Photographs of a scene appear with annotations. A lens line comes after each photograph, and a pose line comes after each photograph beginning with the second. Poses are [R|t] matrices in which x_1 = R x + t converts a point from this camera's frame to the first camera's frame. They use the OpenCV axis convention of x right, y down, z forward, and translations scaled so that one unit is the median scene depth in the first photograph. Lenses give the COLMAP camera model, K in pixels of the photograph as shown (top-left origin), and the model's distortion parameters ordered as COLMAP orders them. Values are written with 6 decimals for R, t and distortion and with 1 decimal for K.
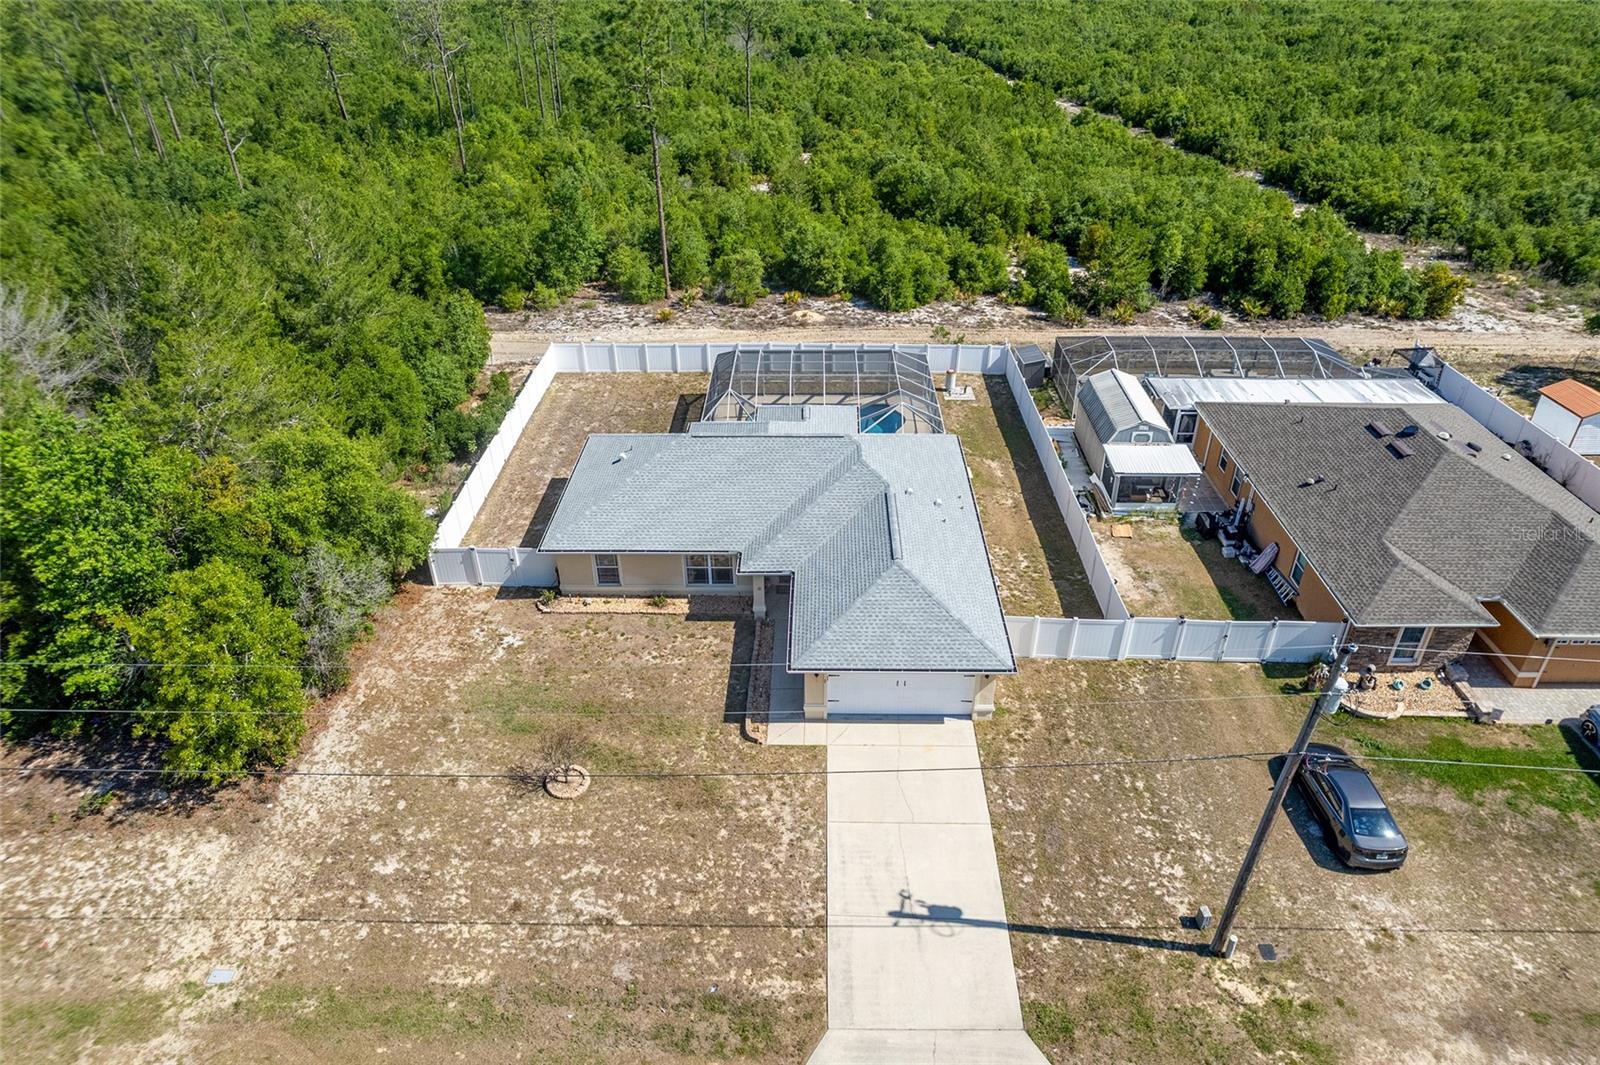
lens RADIAL K [[1018.8, 0, 805.2], [0, 1018.8, 553.4], [0, 0, 1]] dist [-0.077575, 0.077330]
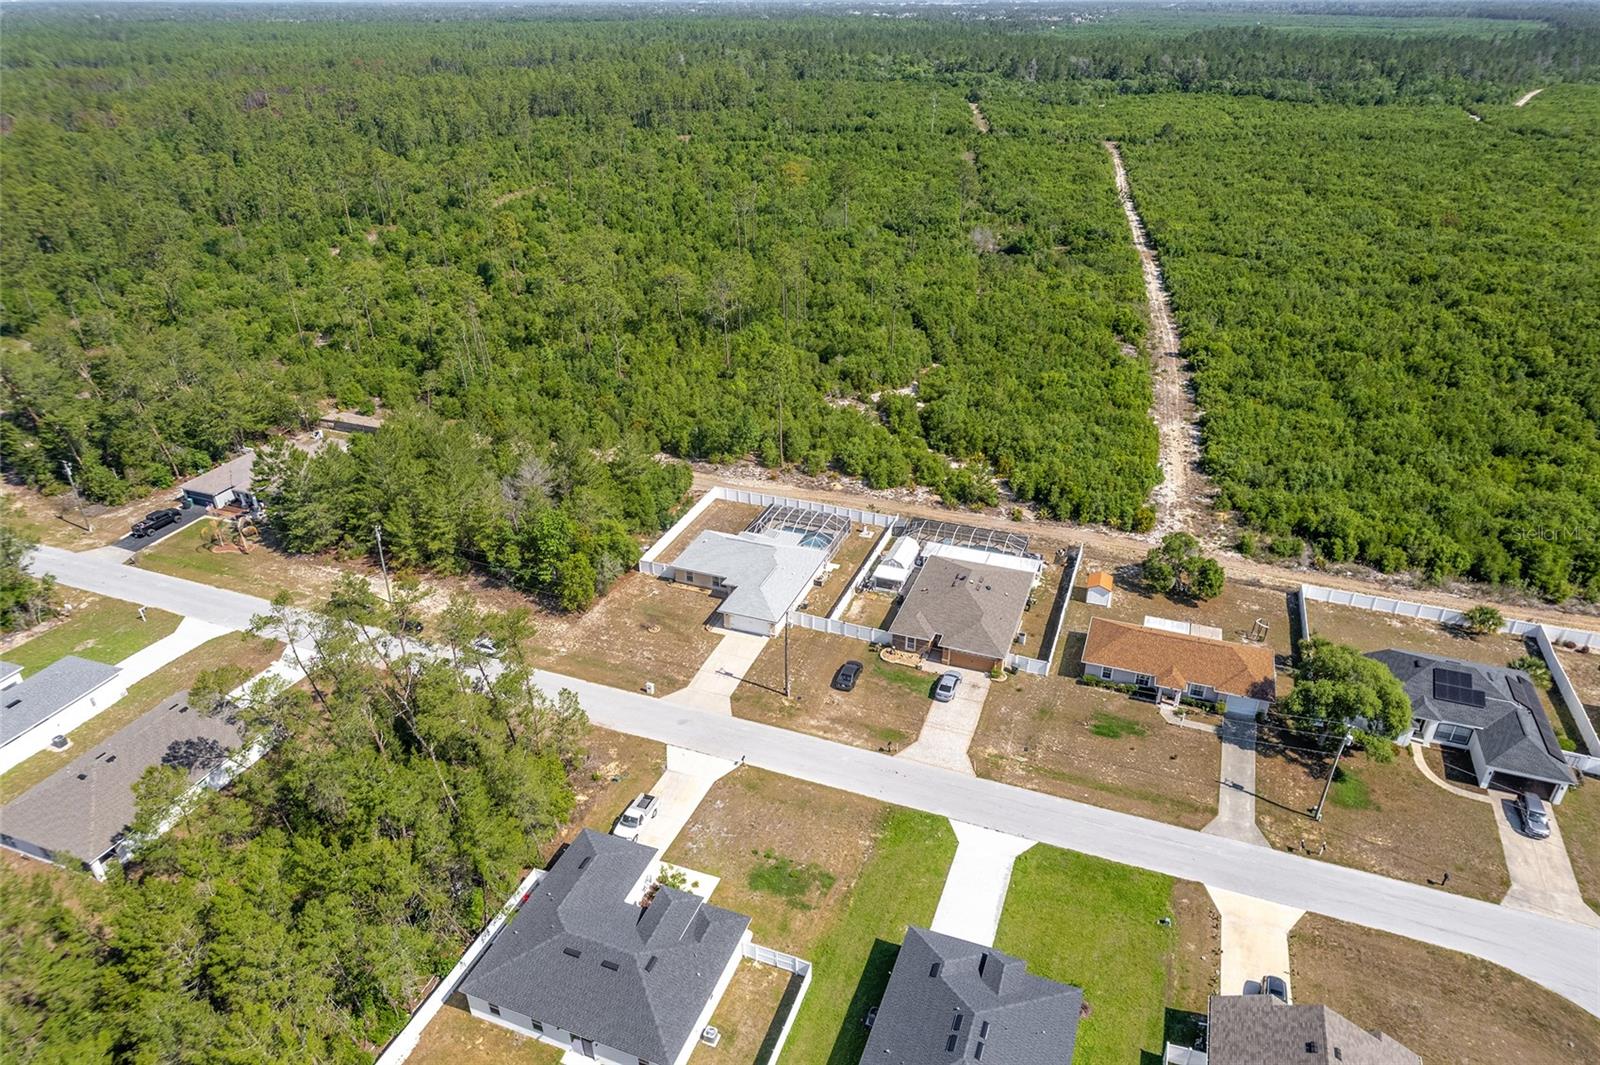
lens RADIAL K [[1018.8, 0, 805.2], [0, 1018.8, 553.4], [0, 0, 1]] dist [-0.077575, 0.077330]
pose [[0.940992, 0.166935, -0.294391, 0.878226], [-0.183292, 0.982641, -0.028665, -0.024091], [0.284495, 0.080933, 0.955255, -1.583380]]
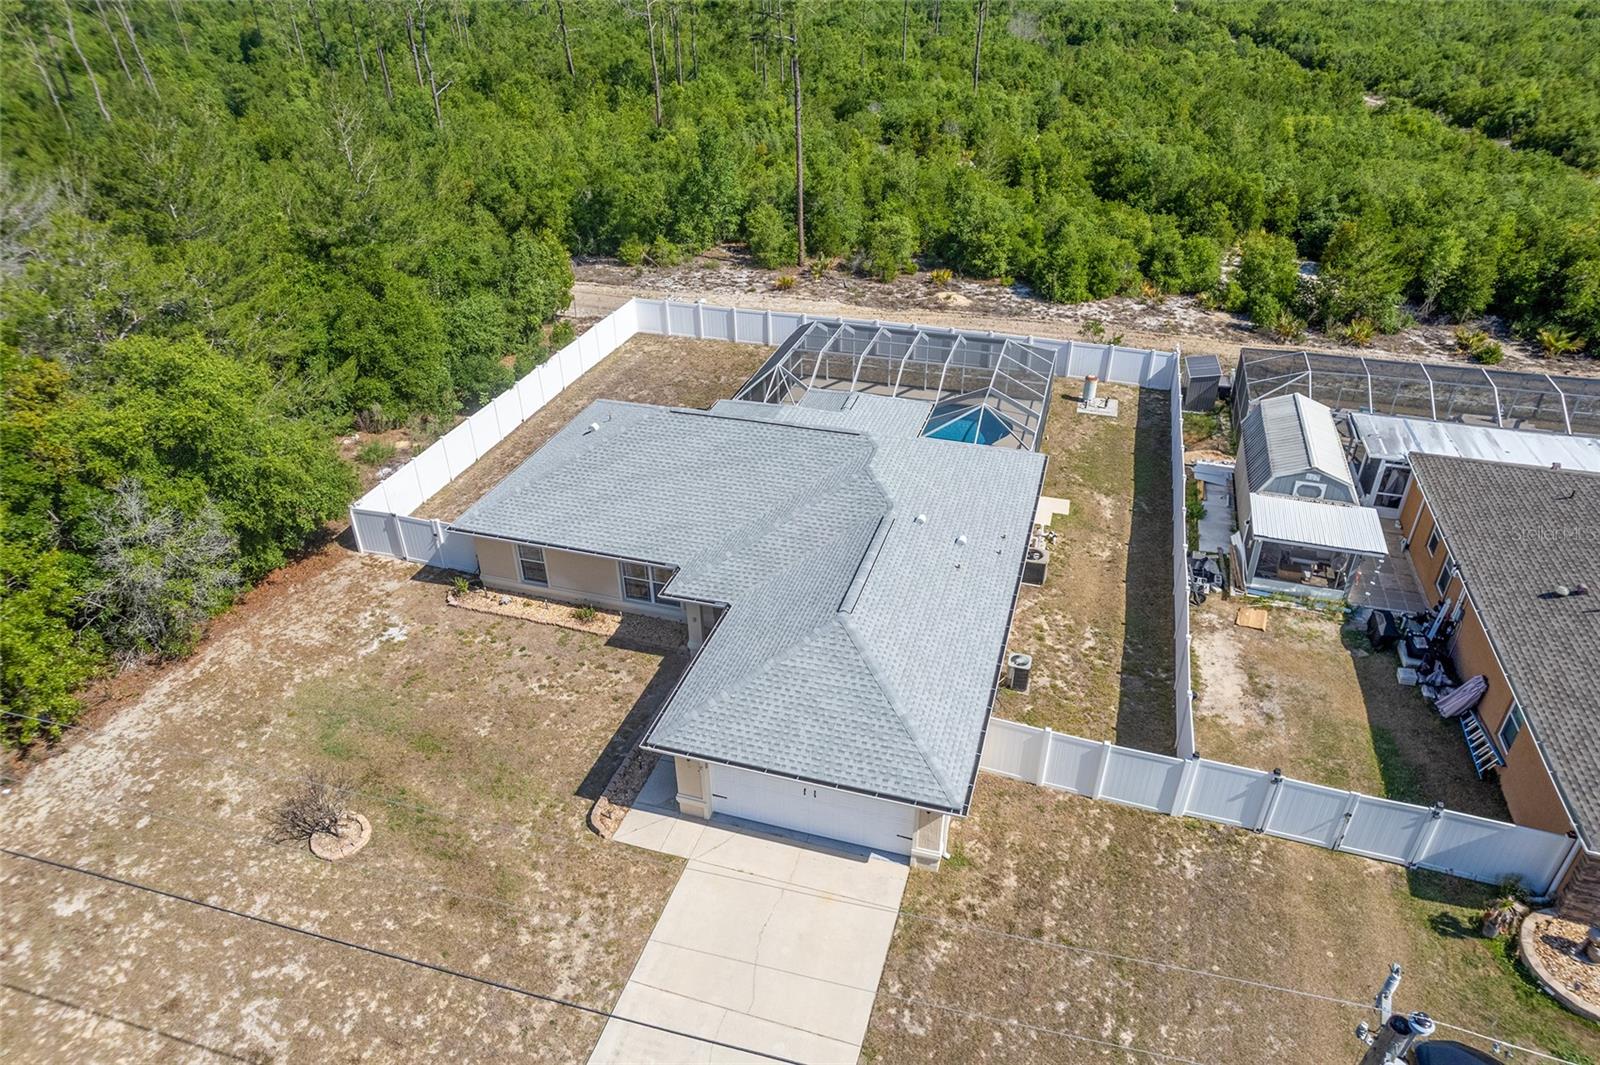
lens RADIAL K [[1018.8, 0, 805.2], [0, 1018.8, 553.4], [0, 0, 1]] dist [-0.077575, 0.077330]
pose [[0.960933, 0.146052, -0.235111, 0.163303], [-0.146810, 0.989060, 0.014378, -0.029442], [0.234639, 0.020701, 0.971862, 0.236191]]
